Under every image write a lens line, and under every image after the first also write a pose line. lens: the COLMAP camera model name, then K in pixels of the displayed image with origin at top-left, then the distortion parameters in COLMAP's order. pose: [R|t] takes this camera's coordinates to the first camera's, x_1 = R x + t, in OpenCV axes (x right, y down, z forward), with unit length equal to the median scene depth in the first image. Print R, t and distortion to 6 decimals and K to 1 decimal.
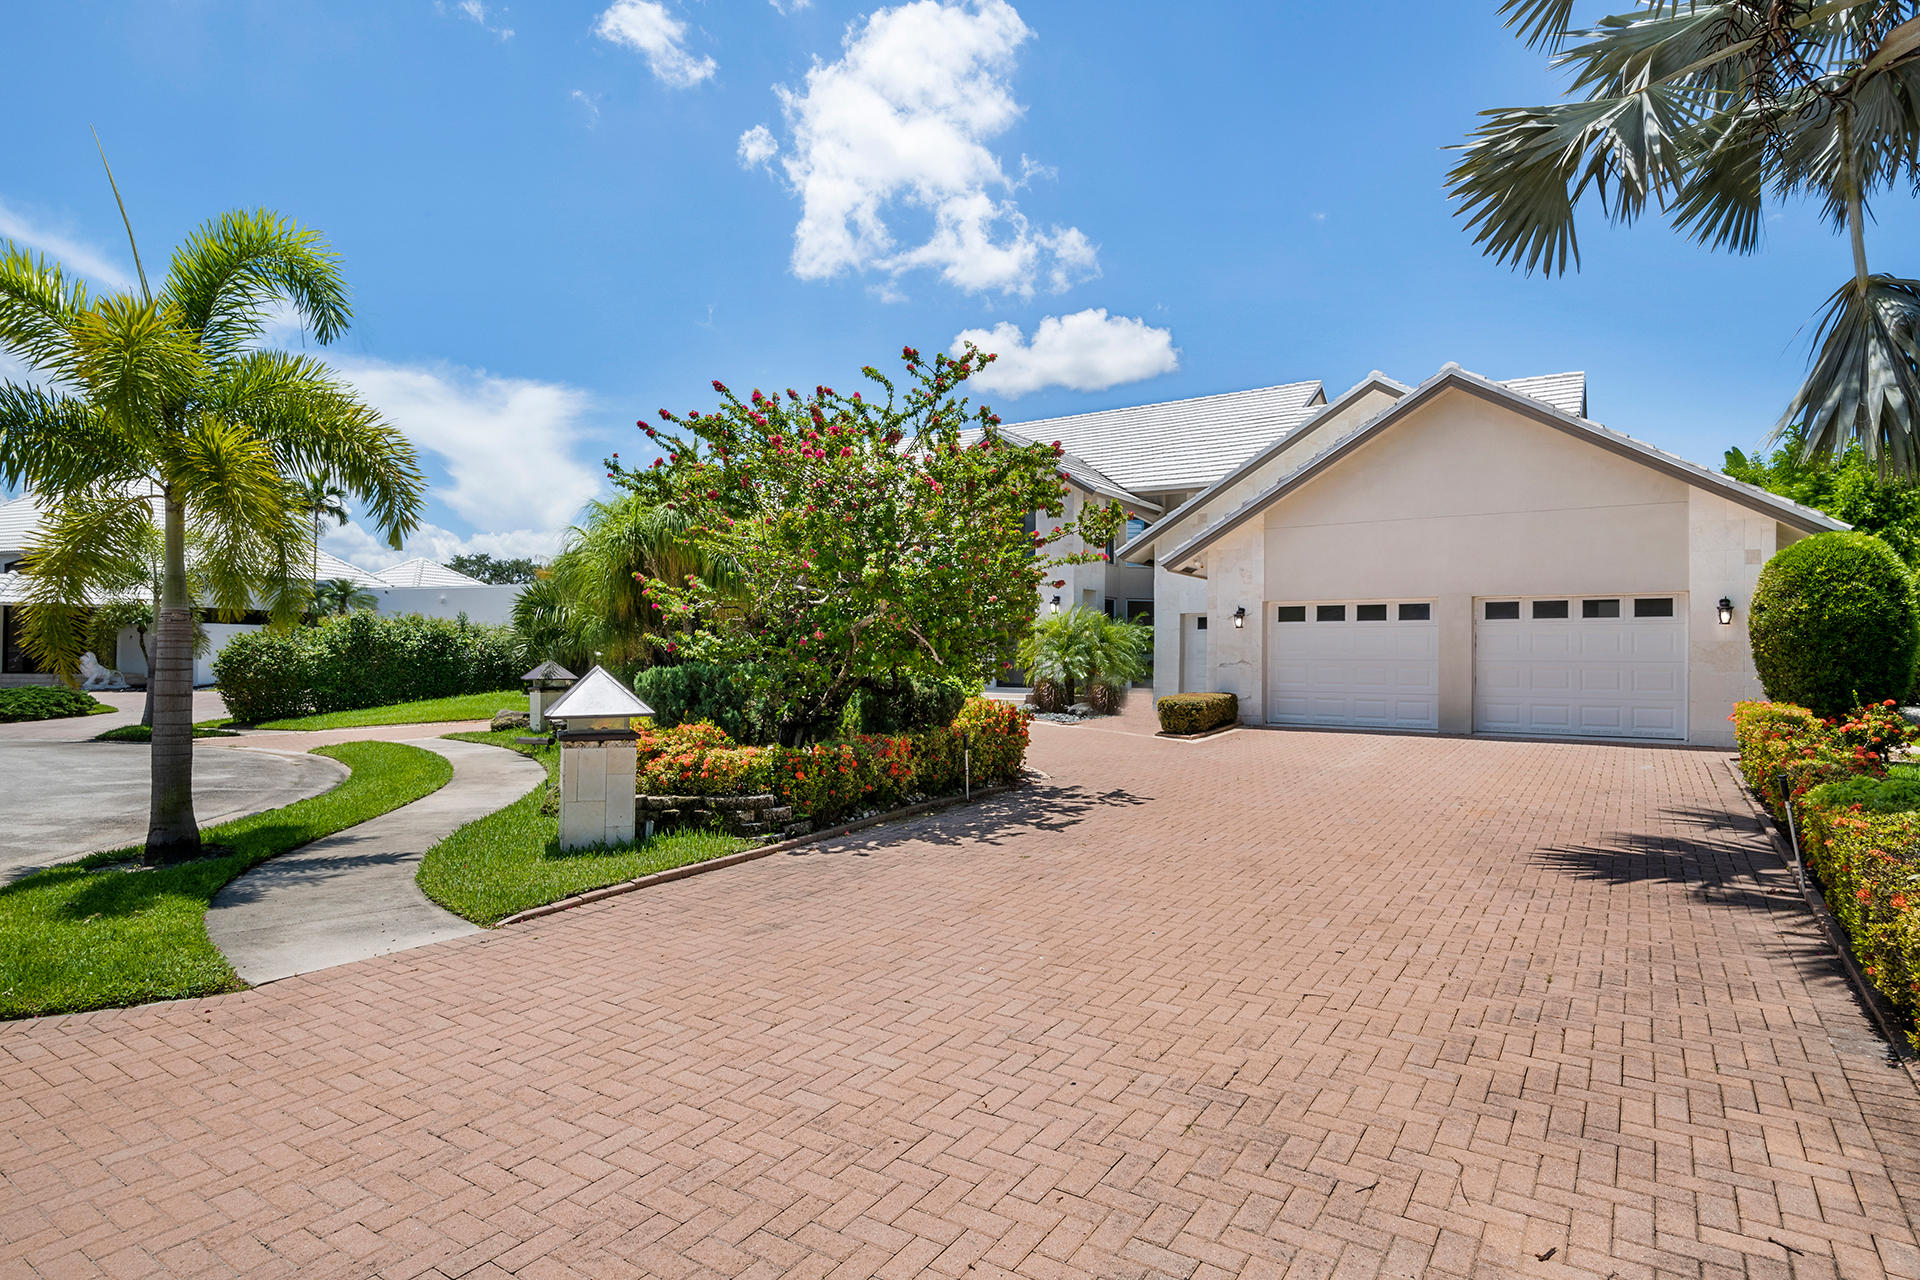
lens RADIAL K [[1037.3, 0, 978.0], [0, 1037.3, 623.0], [0, 0, 1]] dist [0.018105, -0.003041]
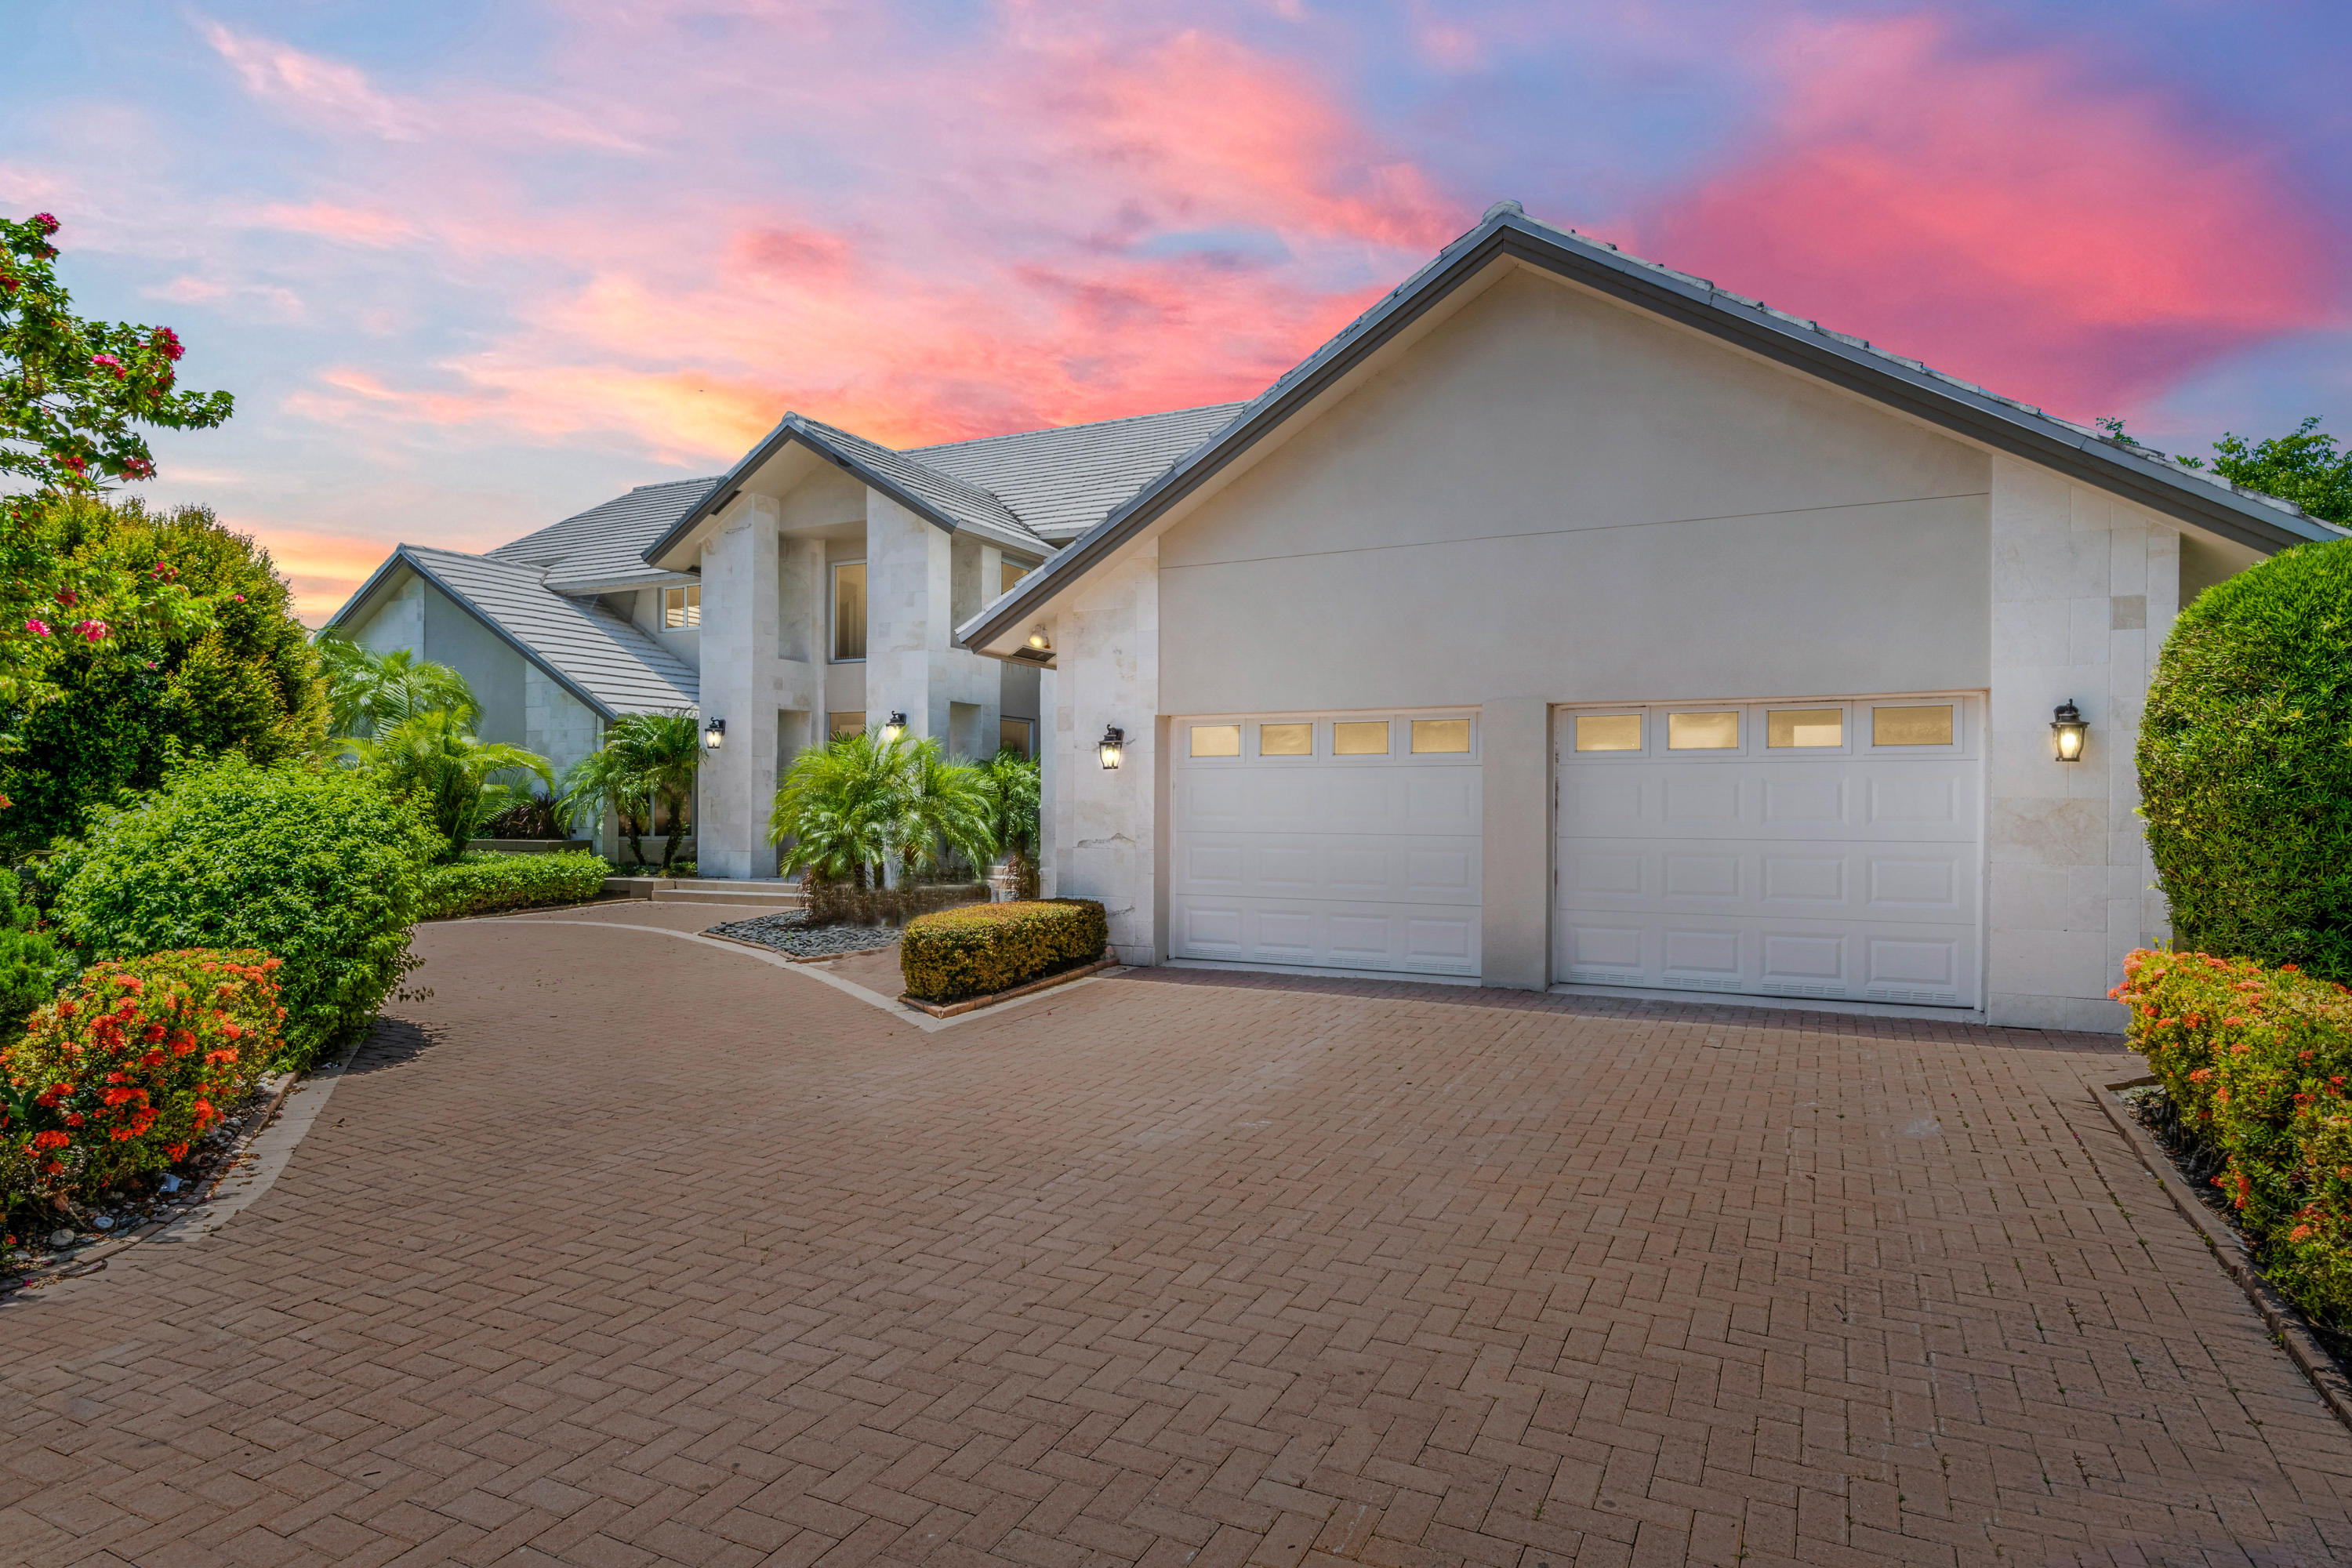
lens RADIAL K [[1270.7, 0, 1179.9], [0, 1270.7, 786.5], [0, 0, 1]] dist [0.018105, -0.003041]
pose [[0.994917, -0.003172, 0.100653, 0.275581], [0.000988, 0.999763, 0.021738, 0.000055], [-0.100698, -0.021528, 0.994684, 0.484891]]
